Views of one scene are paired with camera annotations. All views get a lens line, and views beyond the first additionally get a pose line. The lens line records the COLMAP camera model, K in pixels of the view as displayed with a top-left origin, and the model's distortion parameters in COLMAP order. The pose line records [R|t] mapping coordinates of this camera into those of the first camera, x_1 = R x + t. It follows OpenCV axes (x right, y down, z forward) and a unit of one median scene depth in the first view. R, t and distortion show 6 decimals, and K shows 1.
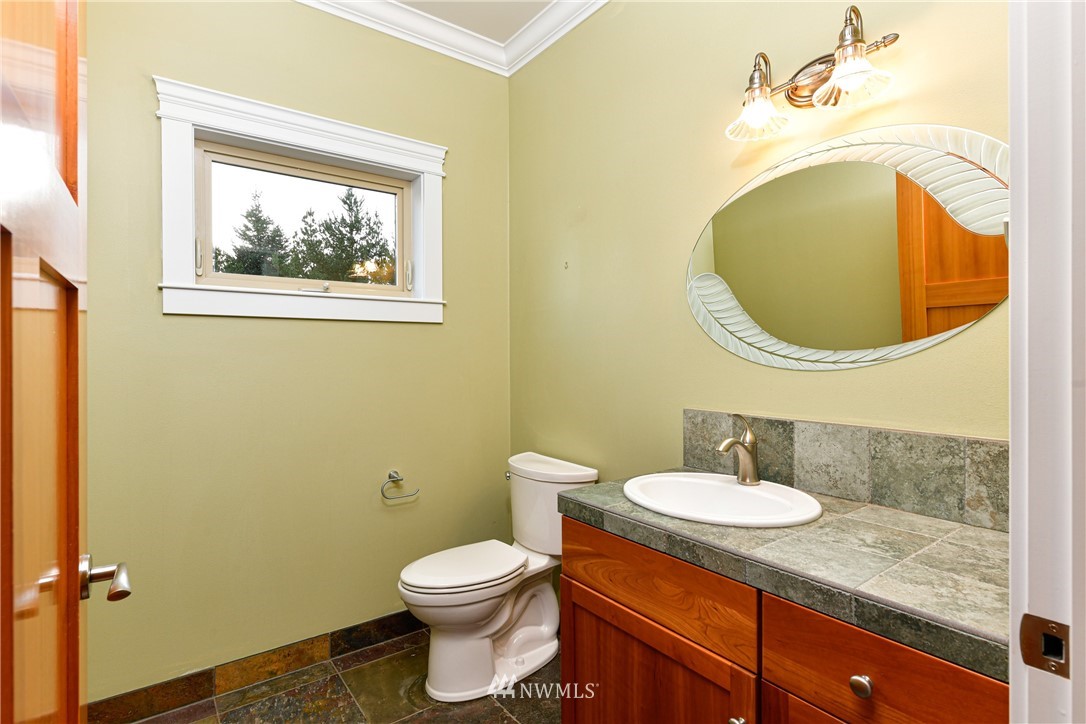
lens RADIAL K [[545.7, 0, 542.8], [0, 545.7, 357.4], [0, 0, 1]] dist [-0.005652, 0.000305]
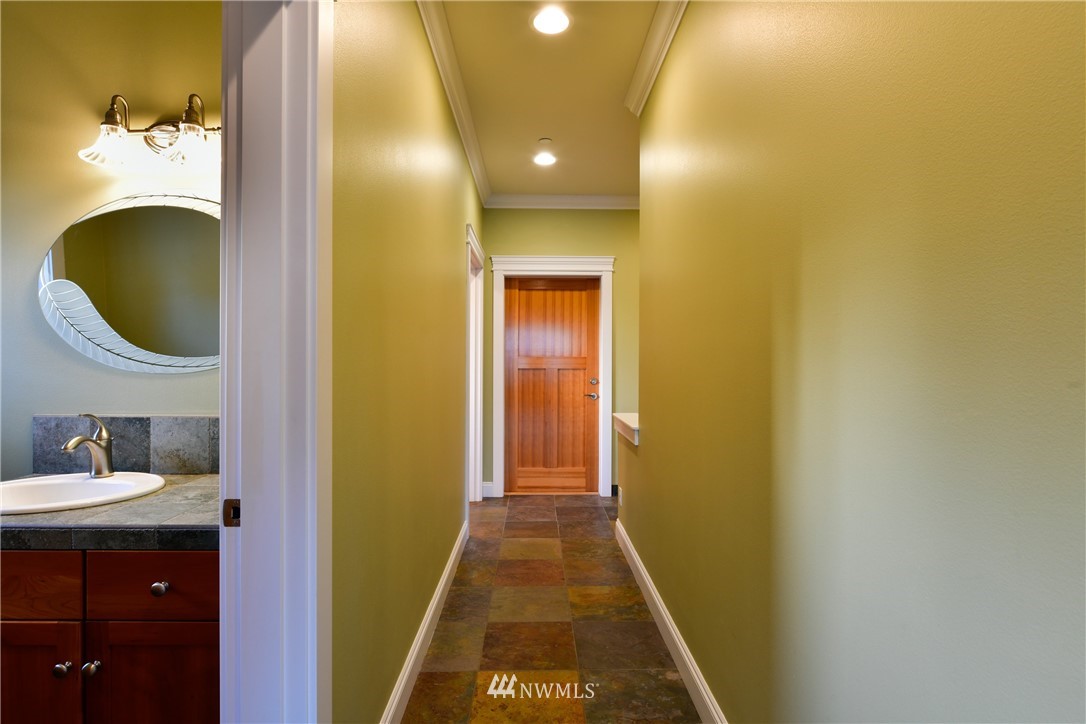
lens RADIAL K [[545.7, 0, 542.0], [0, 545.7, 359.7], [0, 0, 1]] dist [-0.005652, 0.000305]
pose [[0.583444, 0.005369, 0.812136, -0.000710], [-0.001309, 0.999983, -0.005670, -0.001426], [-0.812152, 0.002245, 0.583441, -0.392619]]
